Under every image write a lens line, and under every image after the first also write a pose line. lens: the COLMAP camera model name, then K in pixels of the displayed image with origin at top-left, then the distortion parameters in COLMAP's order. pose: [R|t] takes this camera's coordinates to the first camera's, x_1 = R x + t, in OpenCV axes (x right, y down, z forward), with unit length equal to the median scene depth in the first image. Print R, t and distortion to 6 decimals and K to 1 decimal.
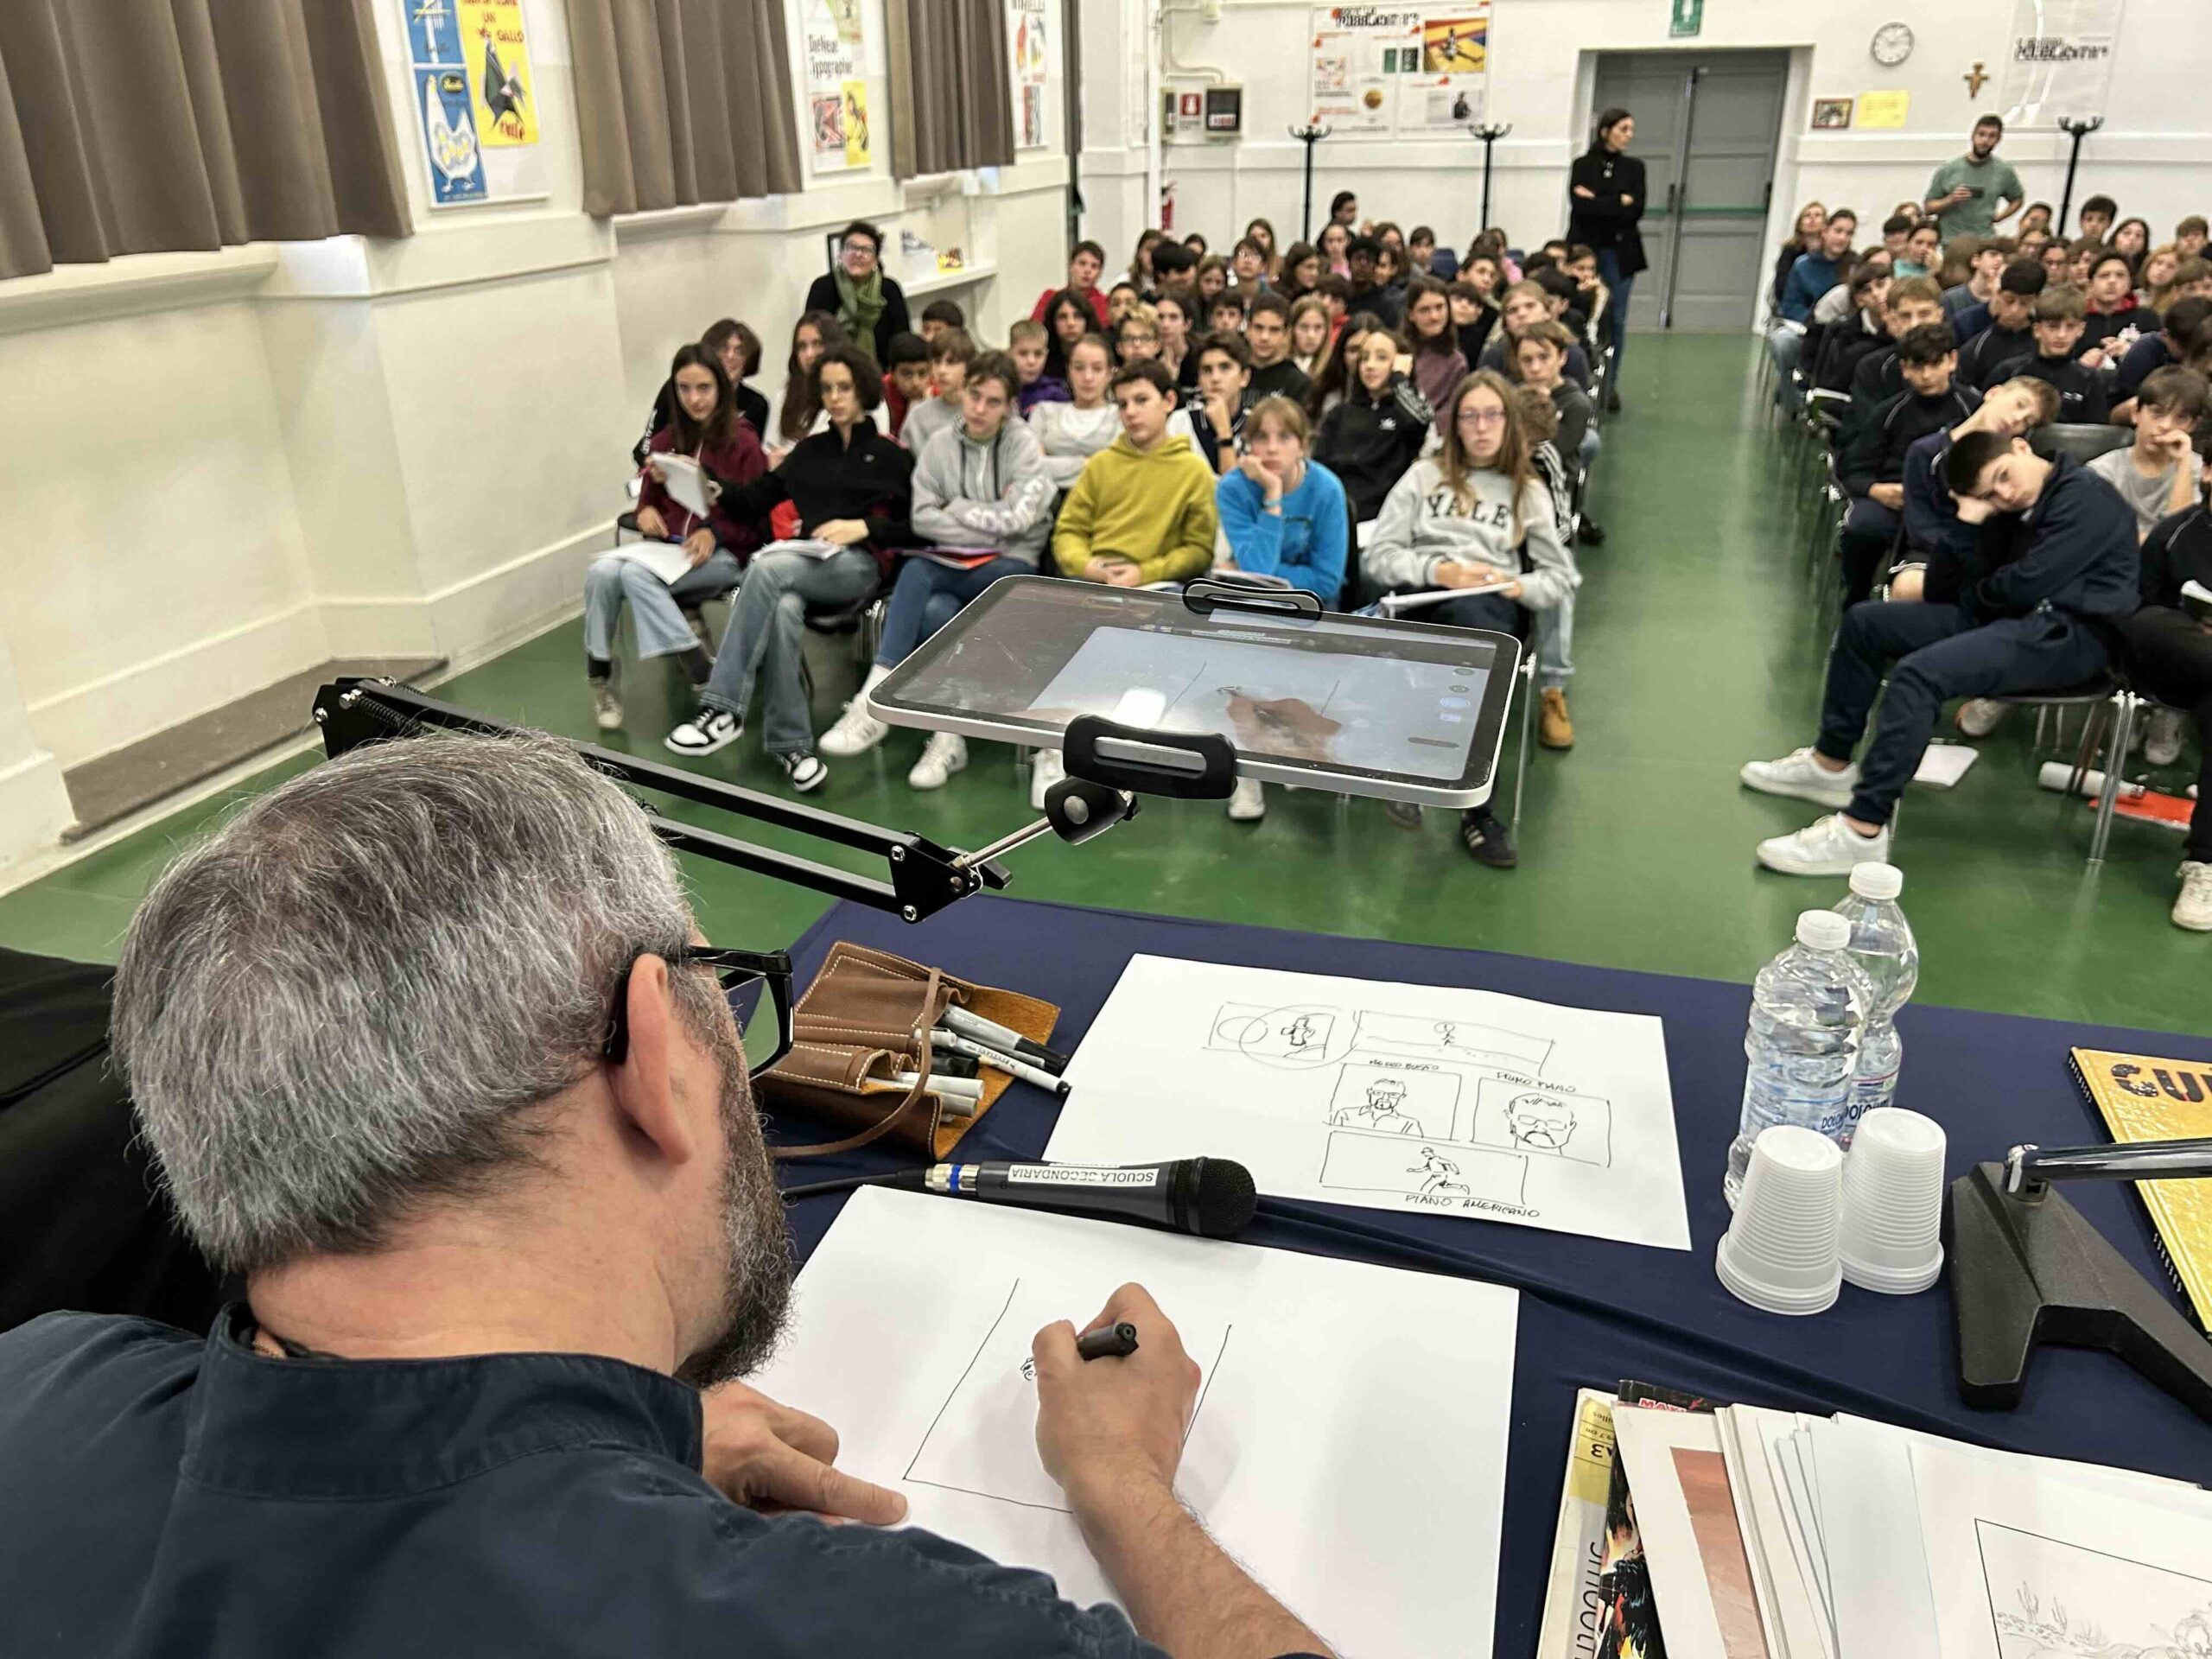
lens RADIAL K [[1718.3, 0, 1116.9], [0, 1718.3, 828.8], [0, 0, 1]] dist [0.000891, -0.007878]
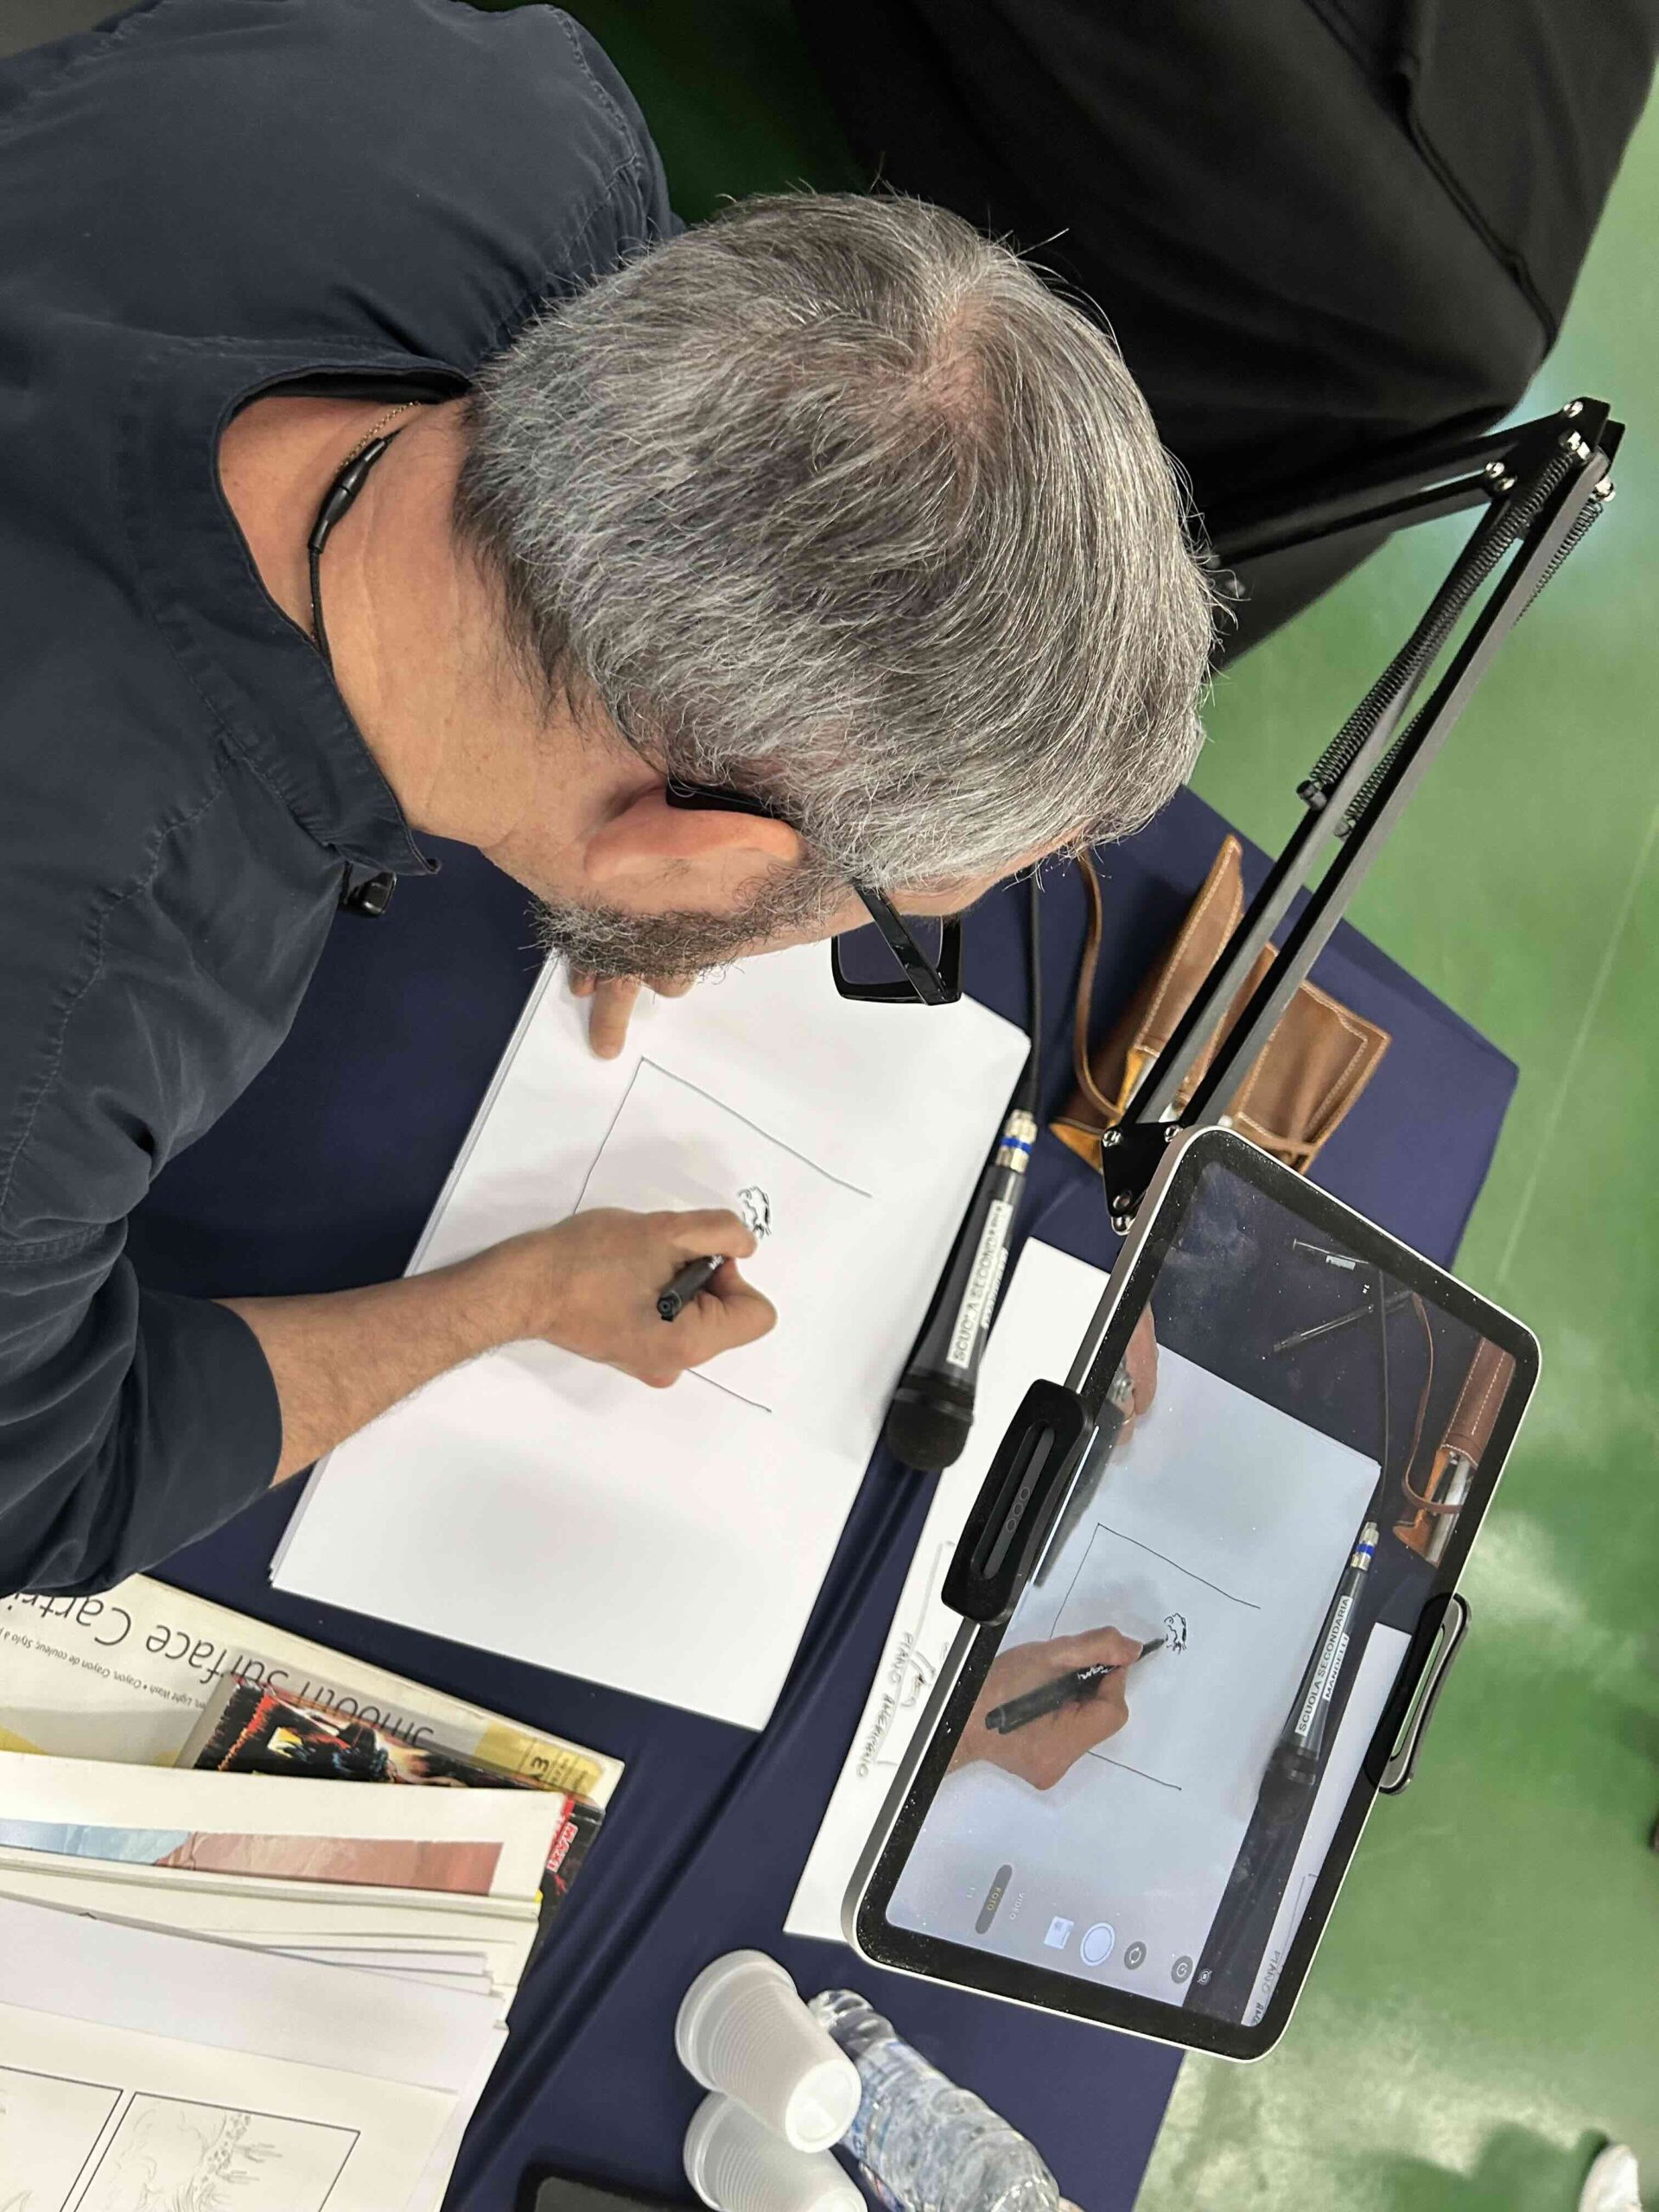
lens RADIAL K [[1718.3, 0, 828.2], [0, 1718.3, 1102.3], [0, 0, 1]] dist [0.000891, -0.007878]
pose [[-0.172532, 0.984413, -0.034103, -0.080087], [-0.820095, -0.124384, 0.558546, -0.257441], [0.545598, 0.124335, 0.828772, 0.231816]]
